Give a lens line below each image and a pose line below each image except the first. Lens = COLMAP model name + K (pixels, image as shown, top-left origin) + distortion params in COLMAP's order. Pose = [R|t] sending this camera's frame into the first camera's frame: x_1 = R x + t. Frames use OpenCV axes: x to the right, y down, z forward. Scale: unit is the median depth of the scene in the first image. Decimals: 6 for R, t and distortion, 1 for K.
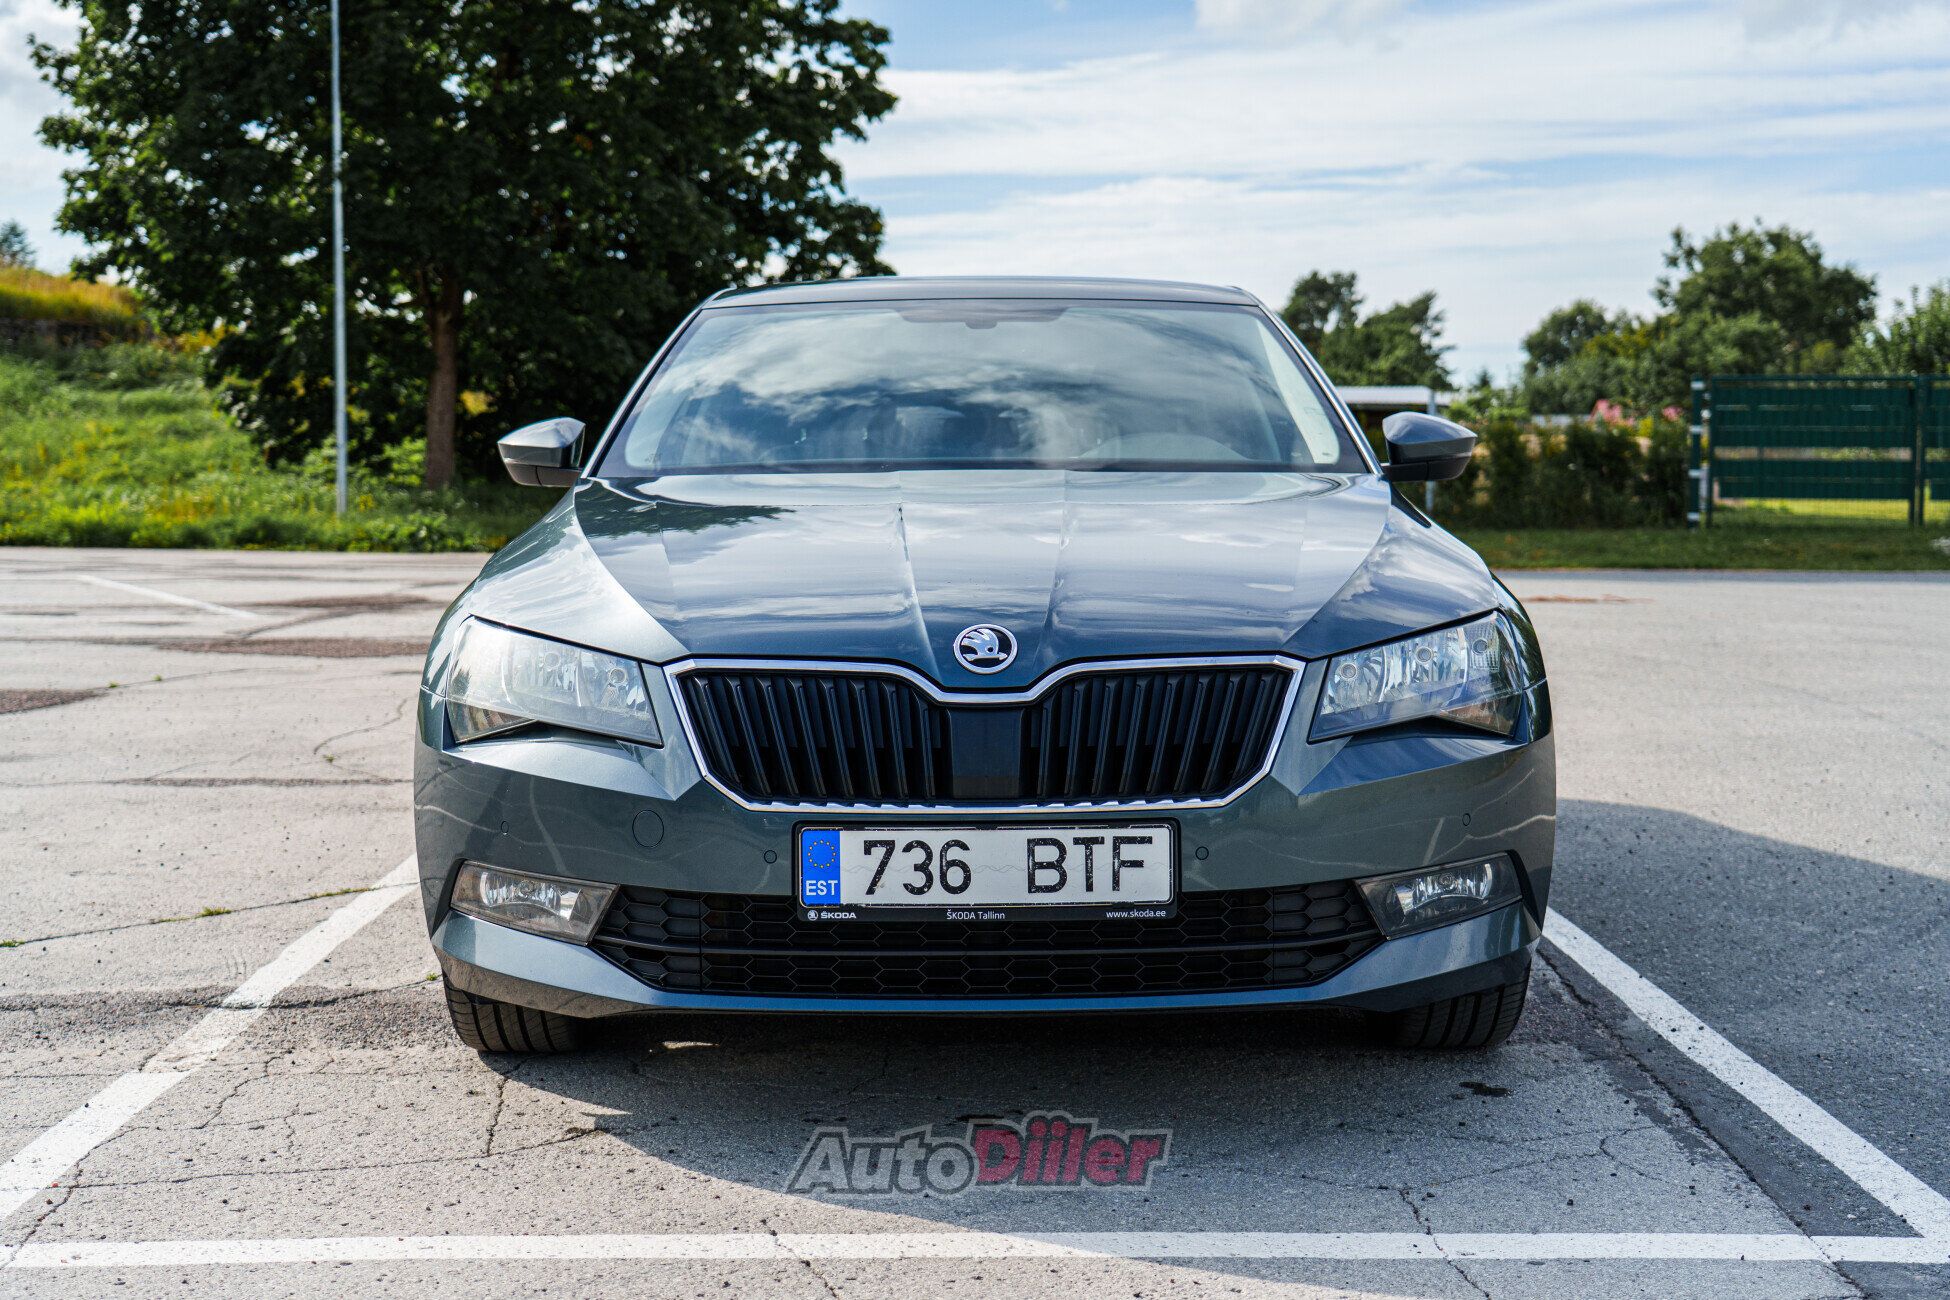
lens RADIAL K [[2460.5, 0, 978.1], [0, 2460.5, 635.1], [0, 0, 1]] dist [0.061705, 0.000000]
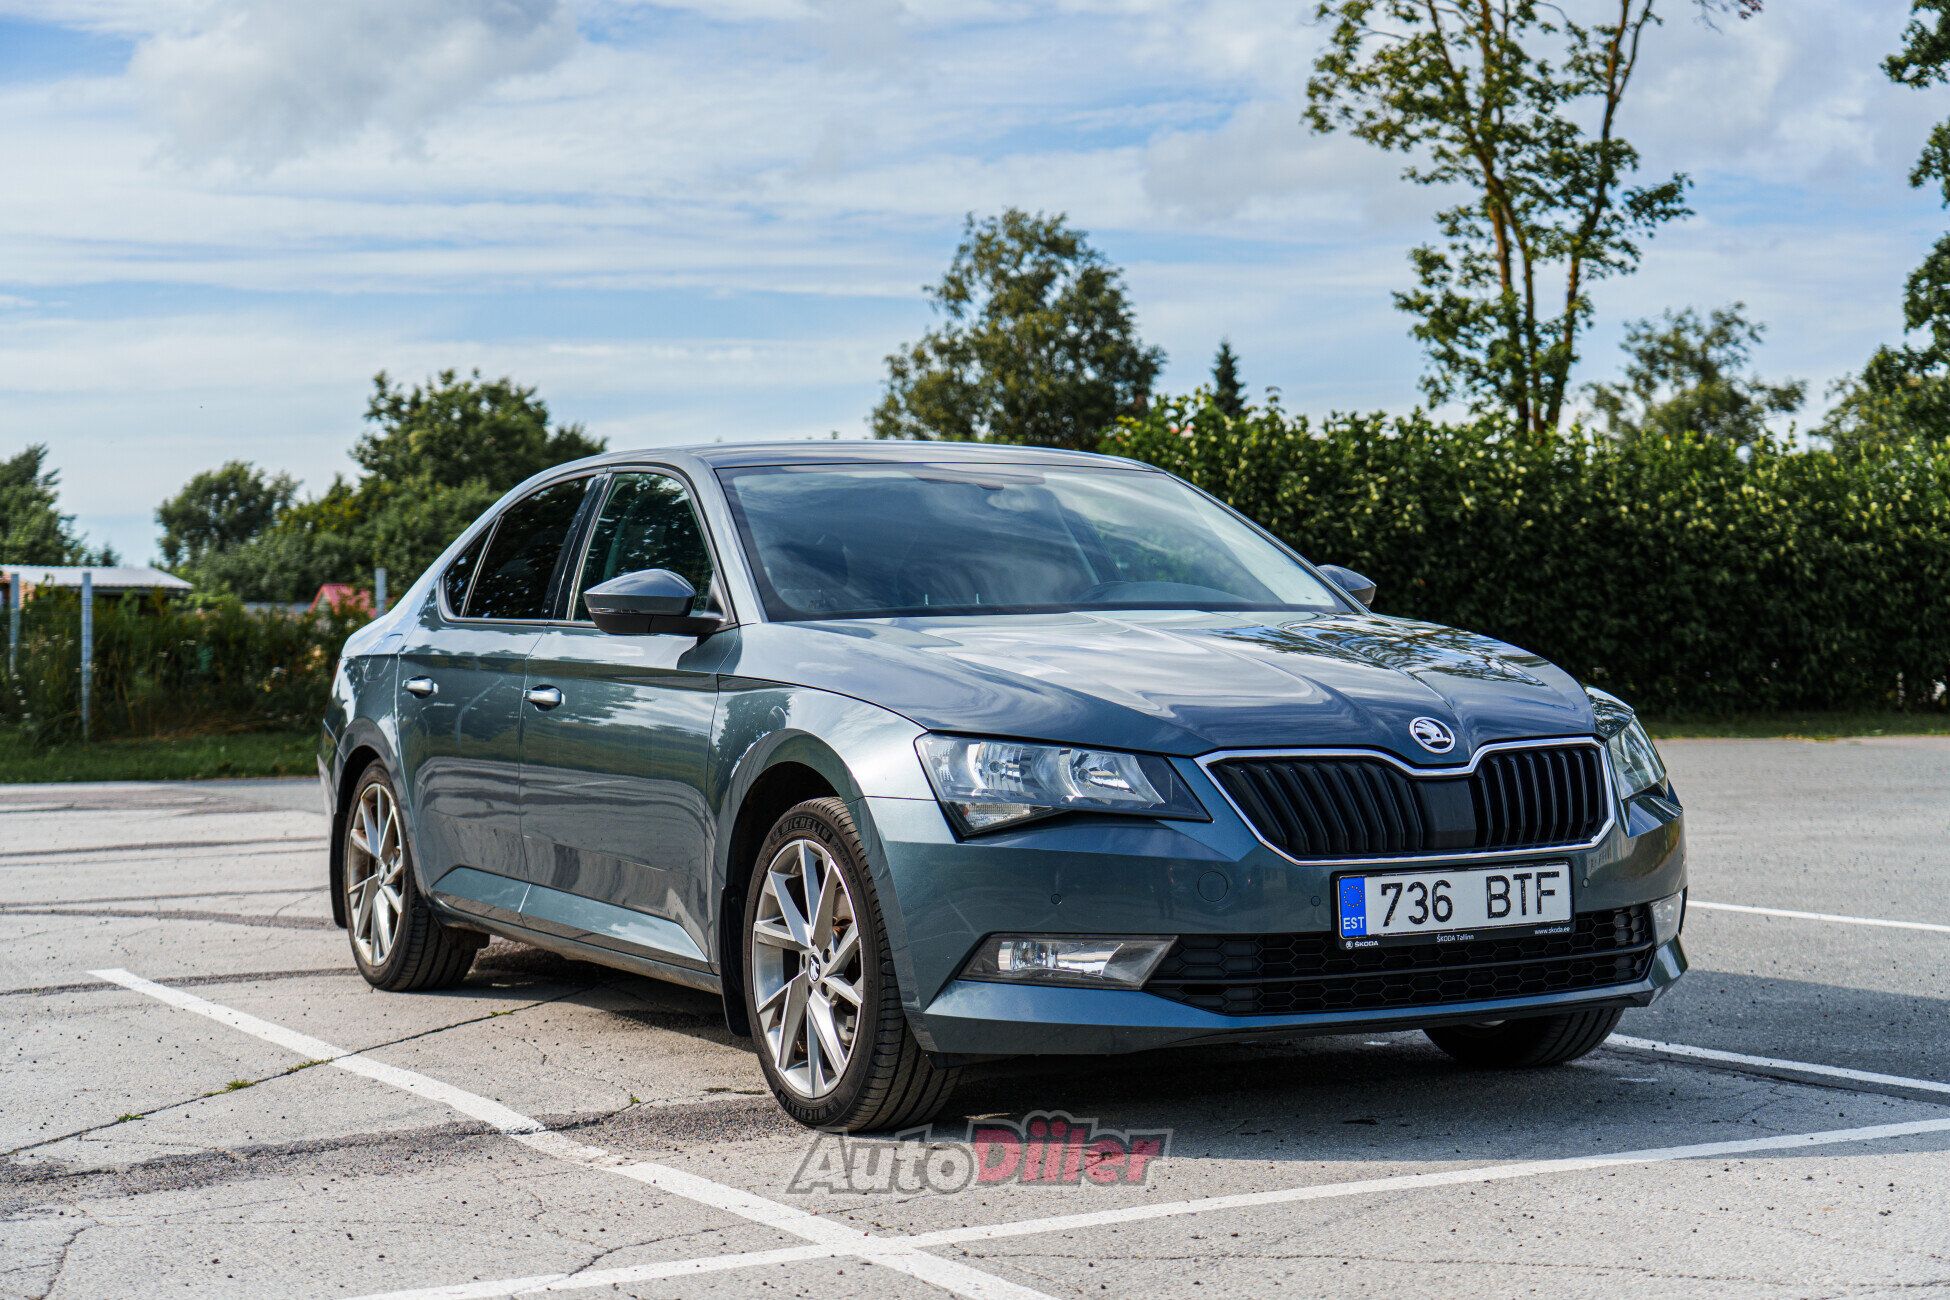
lens RADIAL K [[3195.9, 0, 972.5], [0, 3195.9, 653.1], [0, 0, 1]] dist [-0.023790, 0.000000]
pose [[0.883523, -0.010669, 0.468266, -1.014002], [0.045479, 0.996971, -0.063094, 0.058545], [-0.466175, 0.077042, 0.881332, -0.380173]]
